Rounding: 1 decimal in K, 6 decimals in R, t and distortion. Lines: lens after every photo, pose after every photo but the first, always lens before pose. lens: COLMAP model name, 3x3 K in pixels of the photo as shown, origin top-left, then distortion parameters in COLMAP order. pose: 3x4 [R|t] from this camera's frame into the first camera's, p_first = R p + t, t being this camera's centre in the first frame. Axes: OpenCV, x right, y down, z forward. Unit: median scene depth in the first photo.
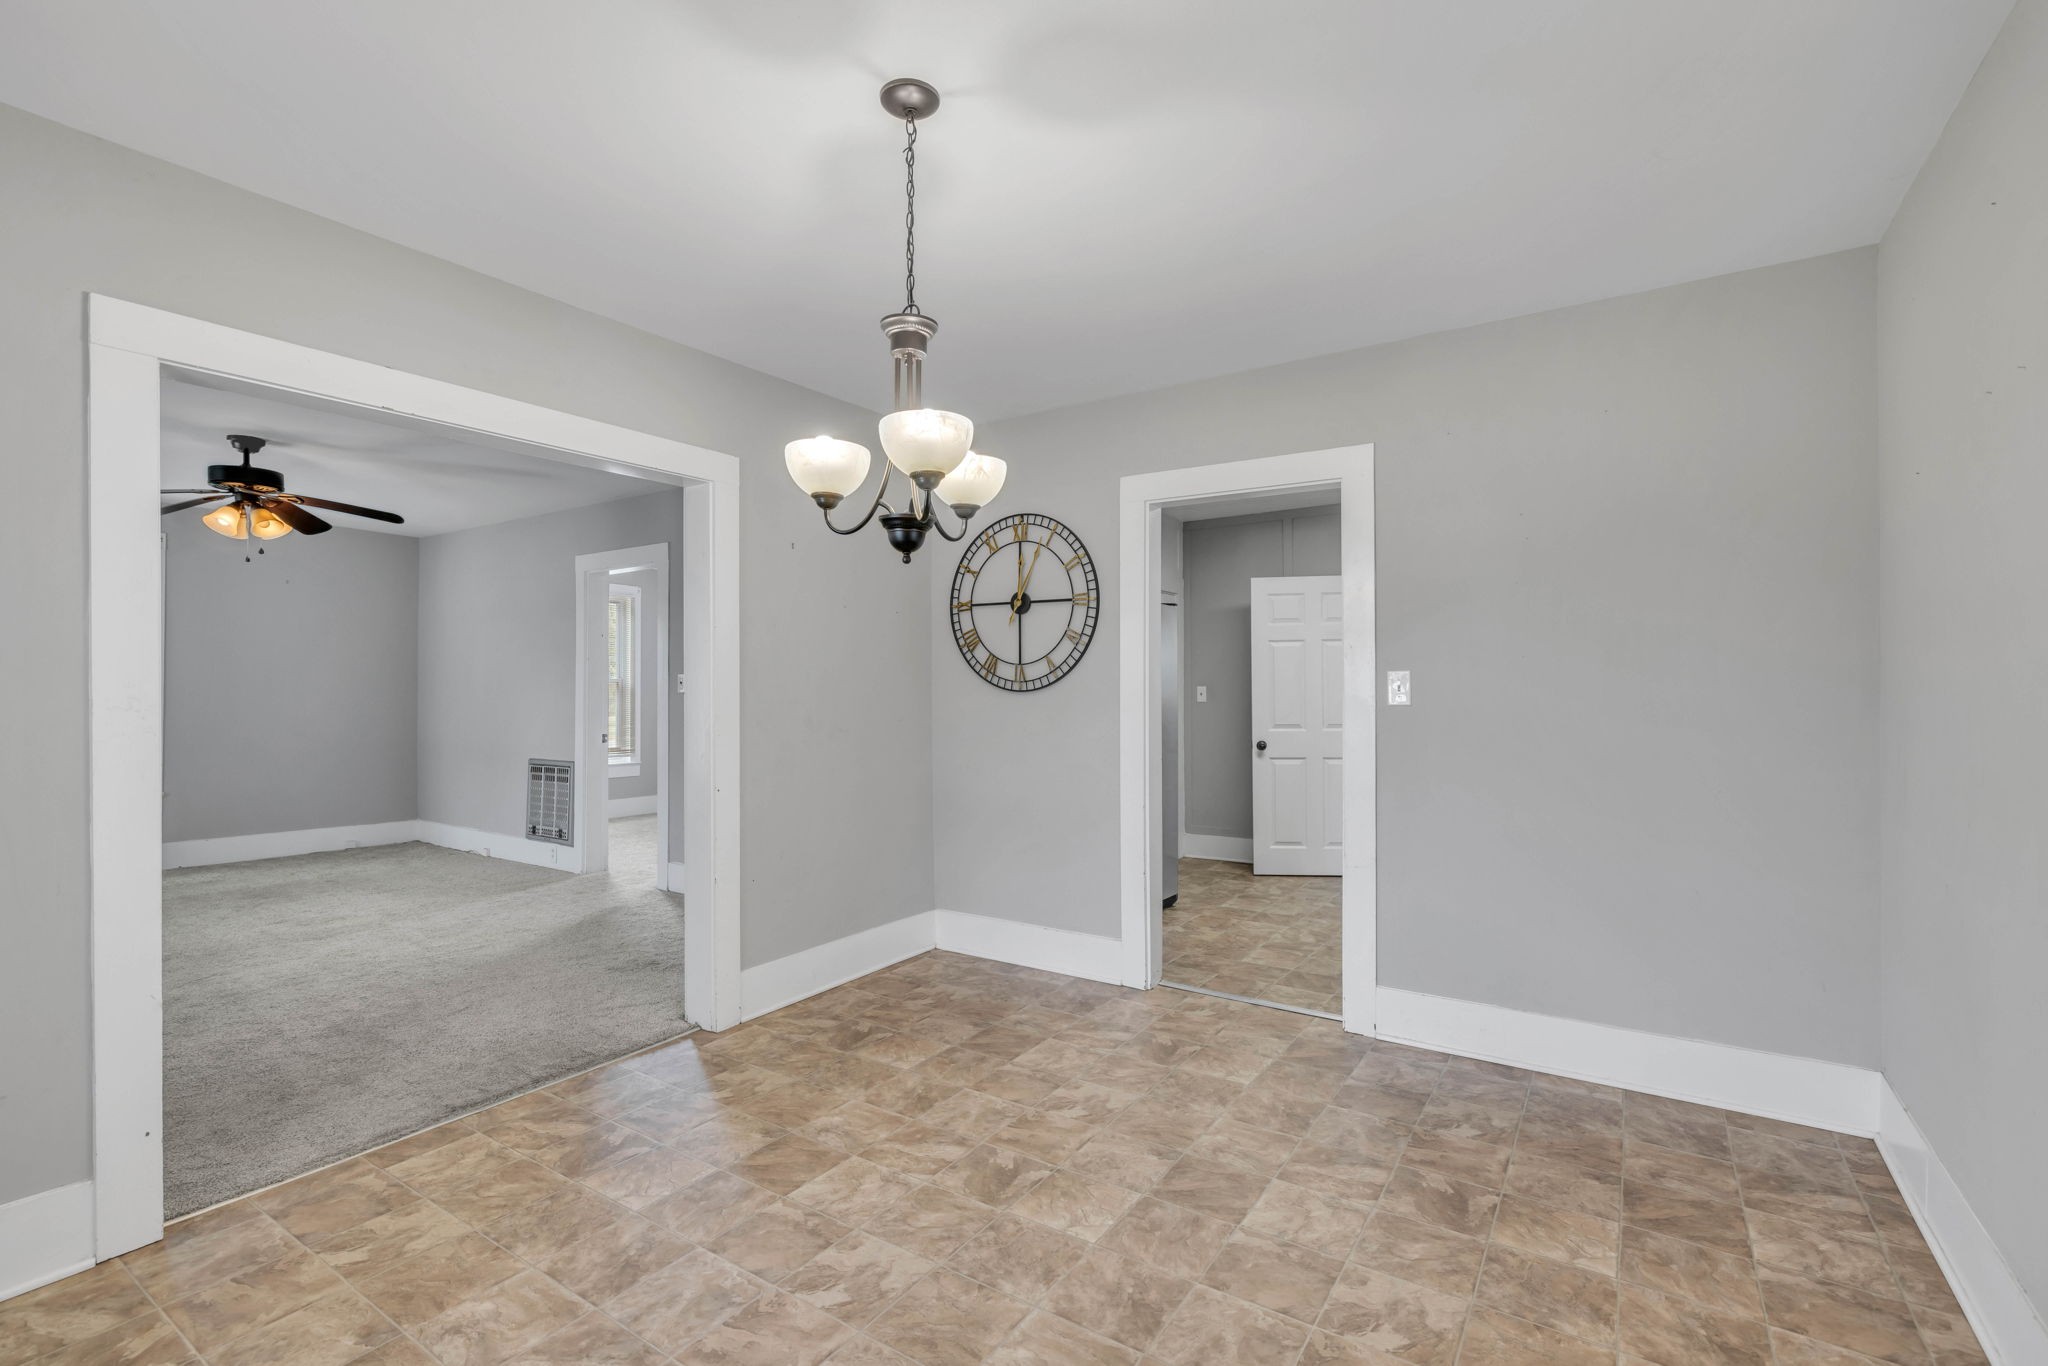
lens RADIAL K [[916.2, 0, 1049.8], [0, 916.2, 709.0], [0, 0, 1]] dist [-0.037843, 0.021494]
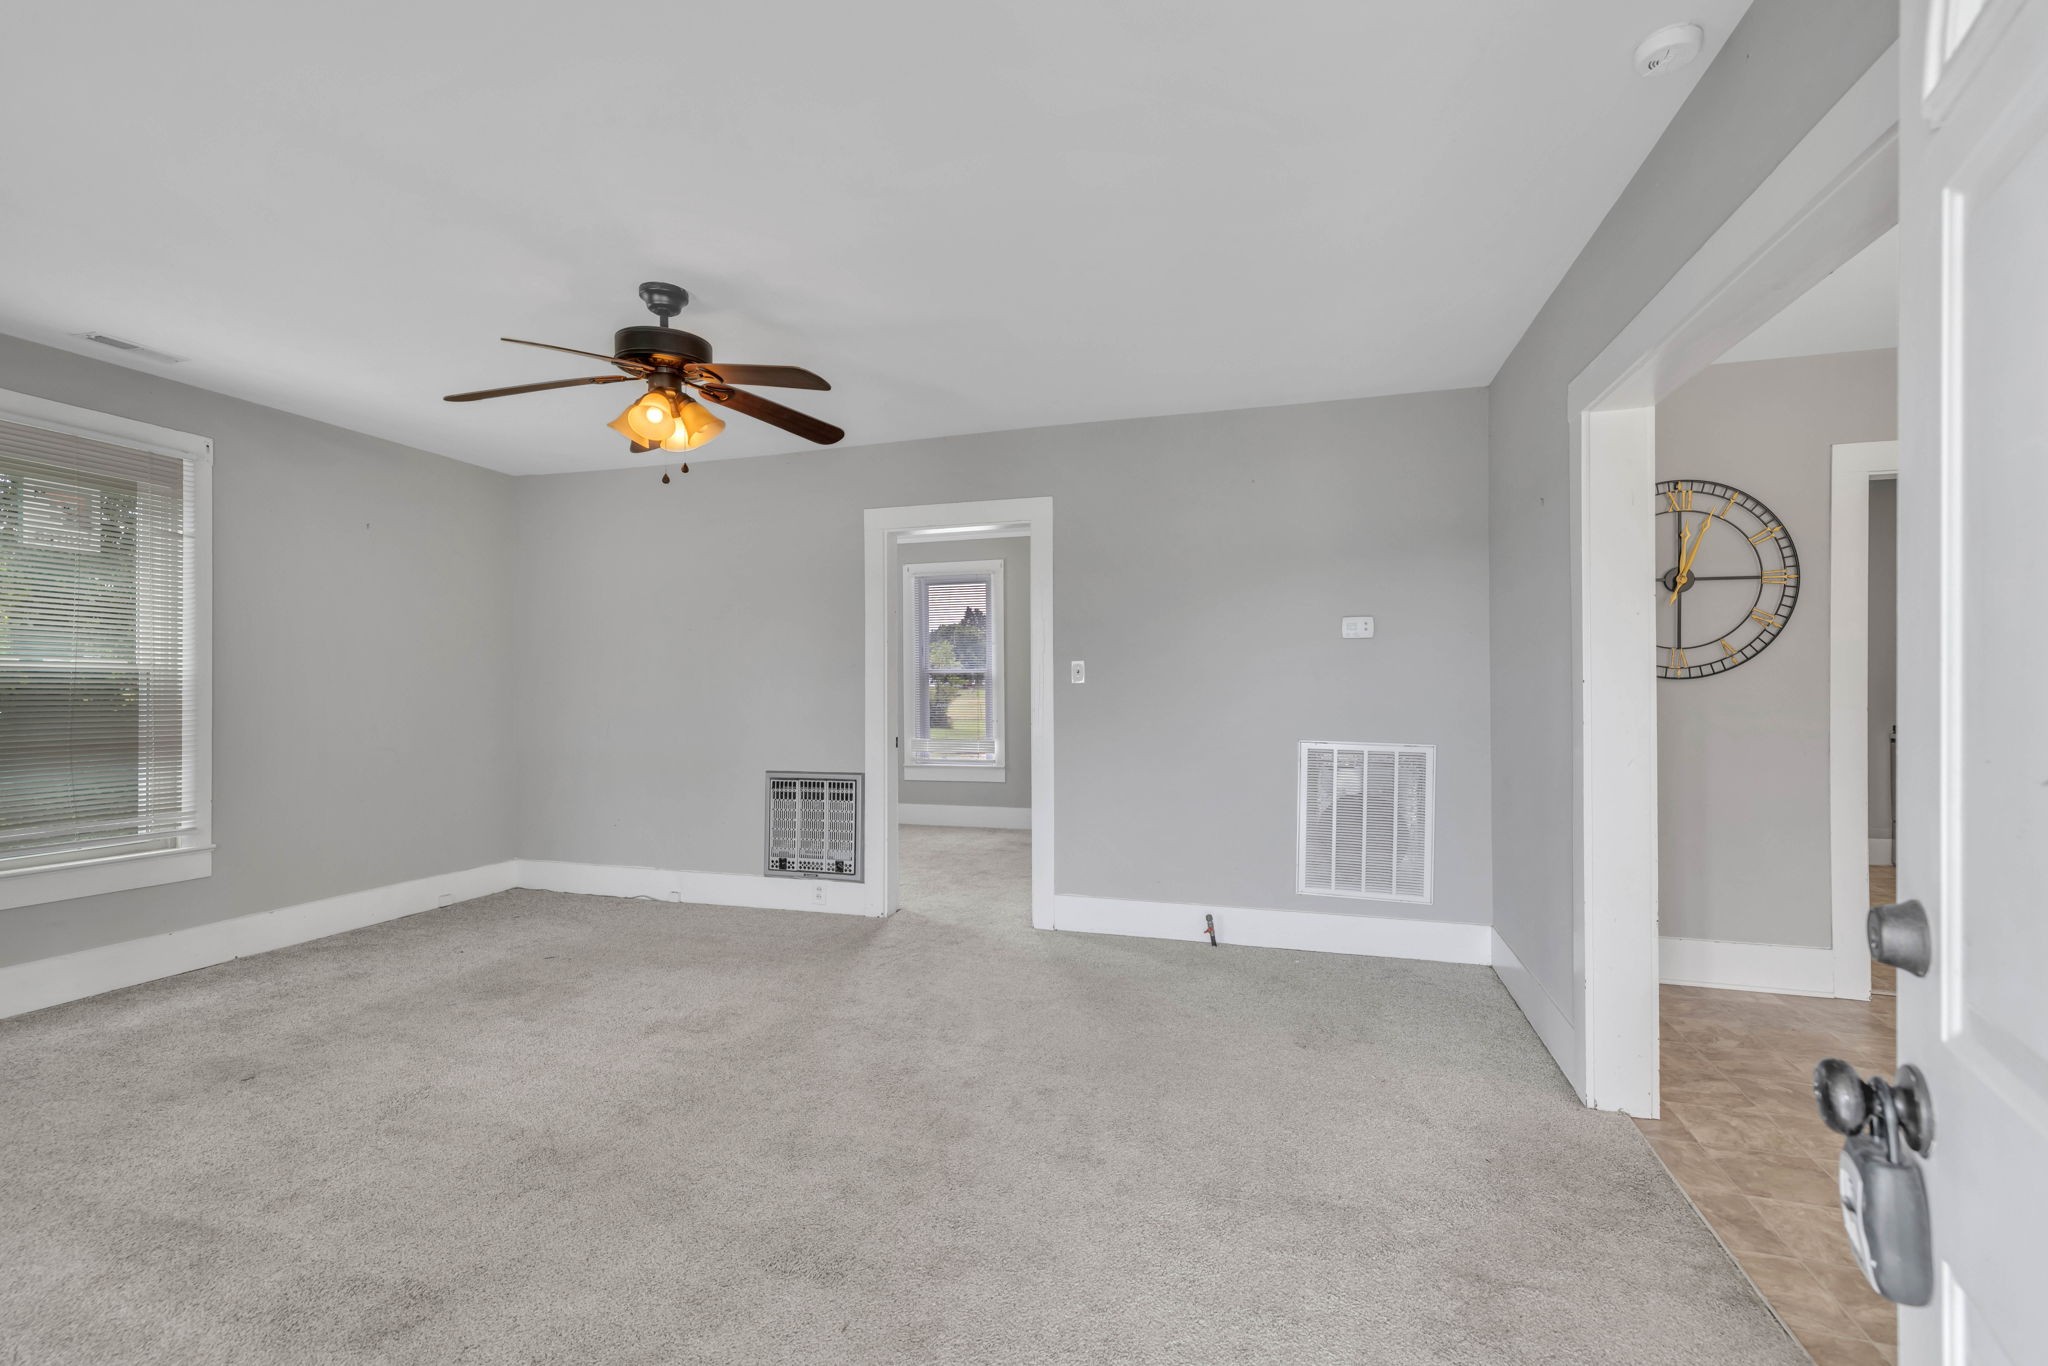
lens RADIAL K [[894.2, 0, 1050.0], [0, 894.2, 680.7], [0, 0, 1]] dist [0.001744, 0.000634]
pose [[0.961800, -0.001683, 0.273746, -0.901112], [0.009311, 0.999604, -0.026568, 0.001321], [-0.273593, 0.028102, 0.961435, 0.336634]]
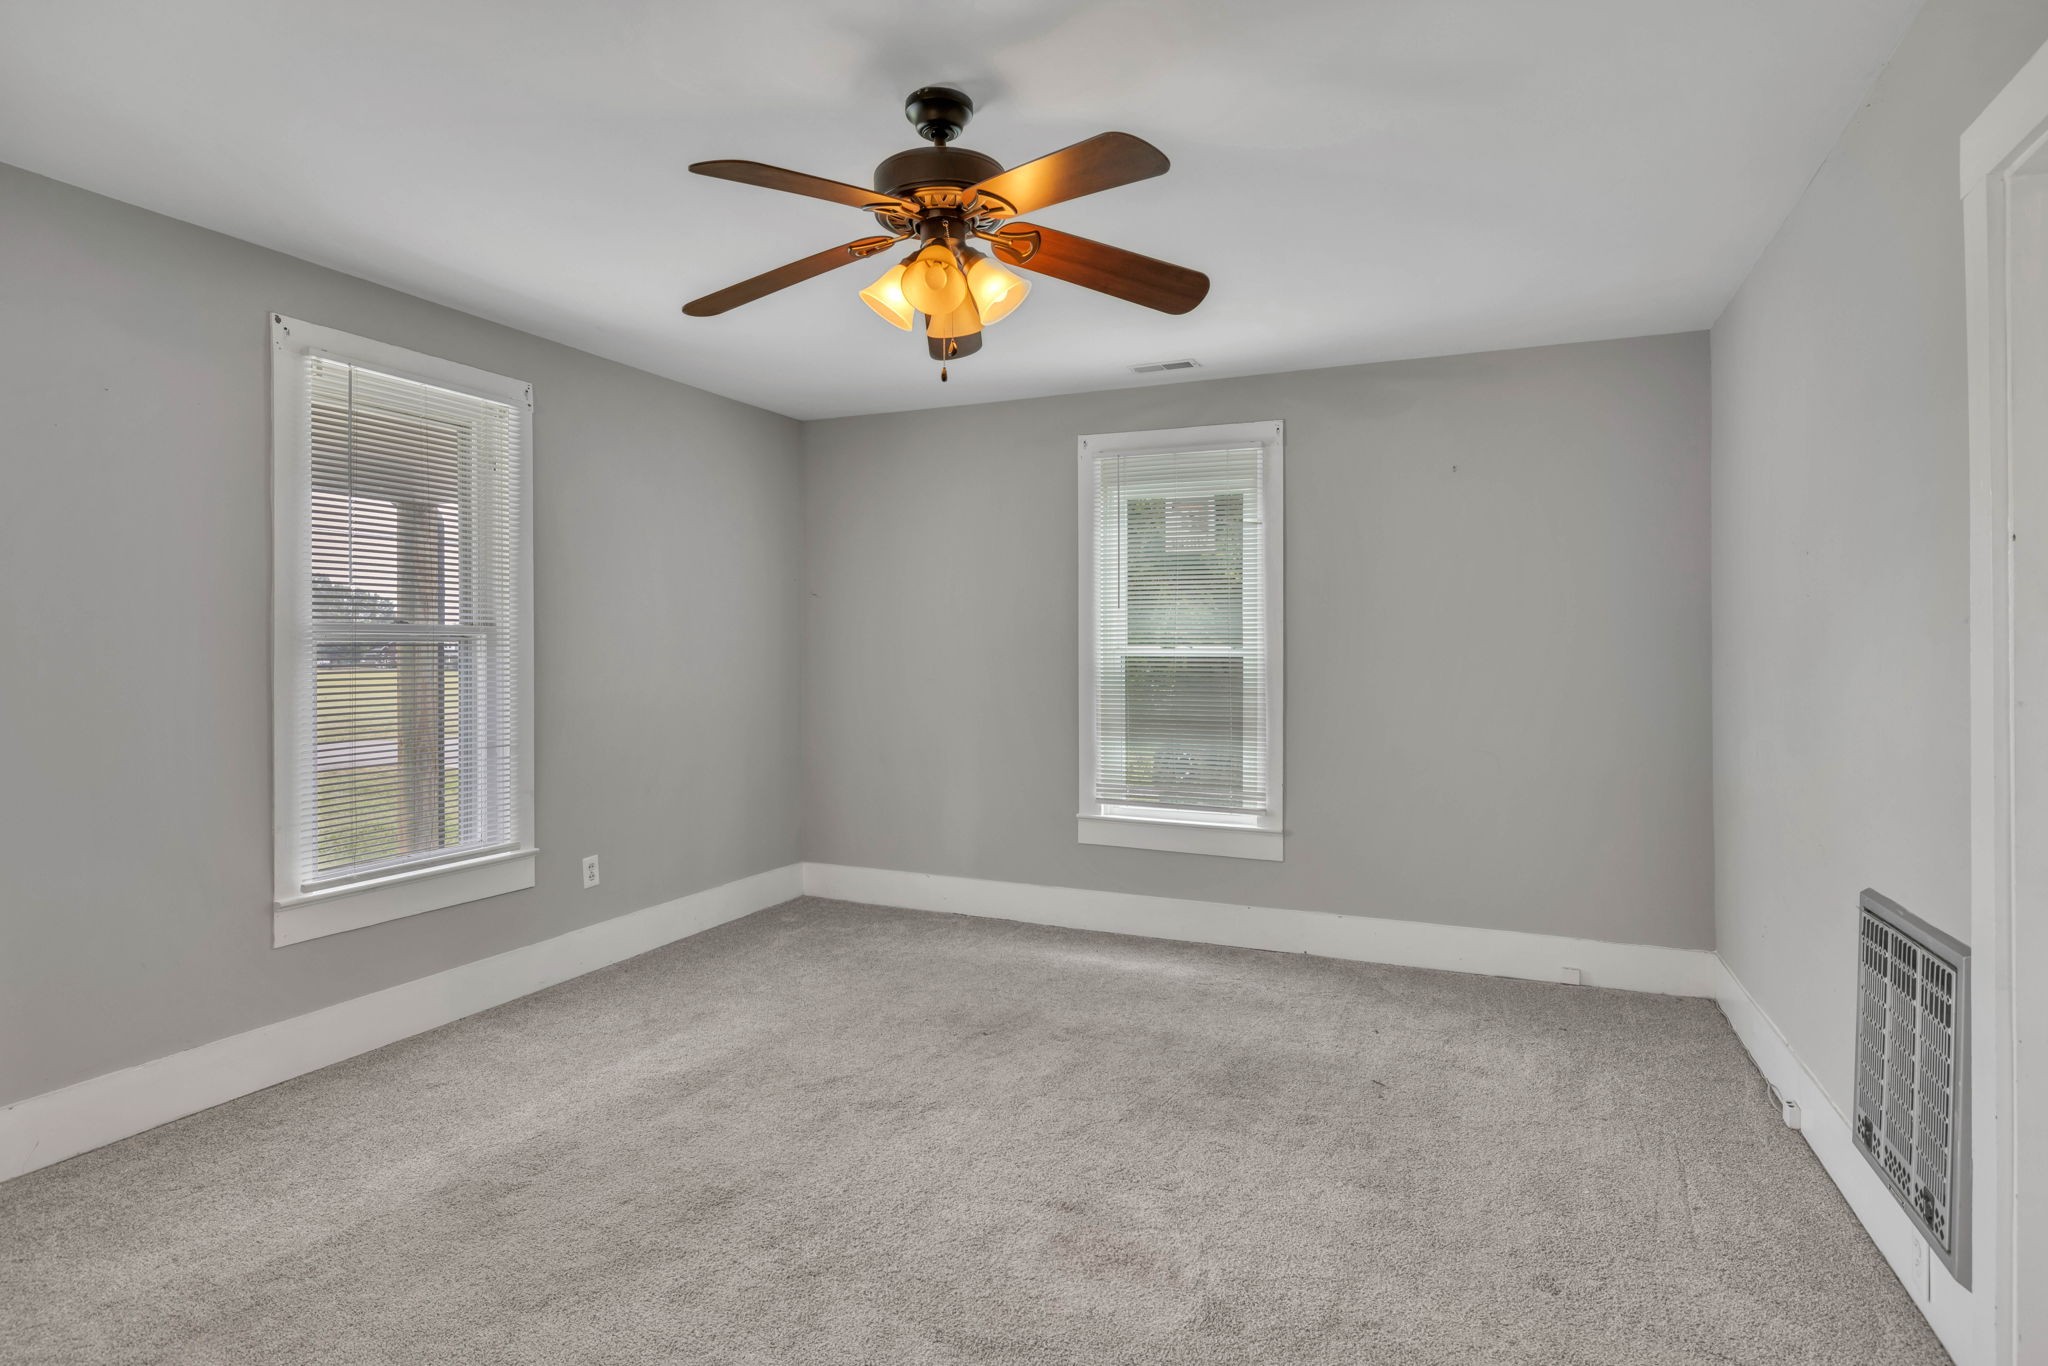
lens RADIAL K [[1058.2, 0, 988.8], [0, 1058.2, 649.8], [0, 0, 1]] dist [0.037013, 0.000277]
pose [[0.134354, -0.014182, -0.990832, -0.407829], [-0.018727, 0.999683, -0.016848, -0.023794], [0.990756, 0.020819, 0.134046, 1.072033]]
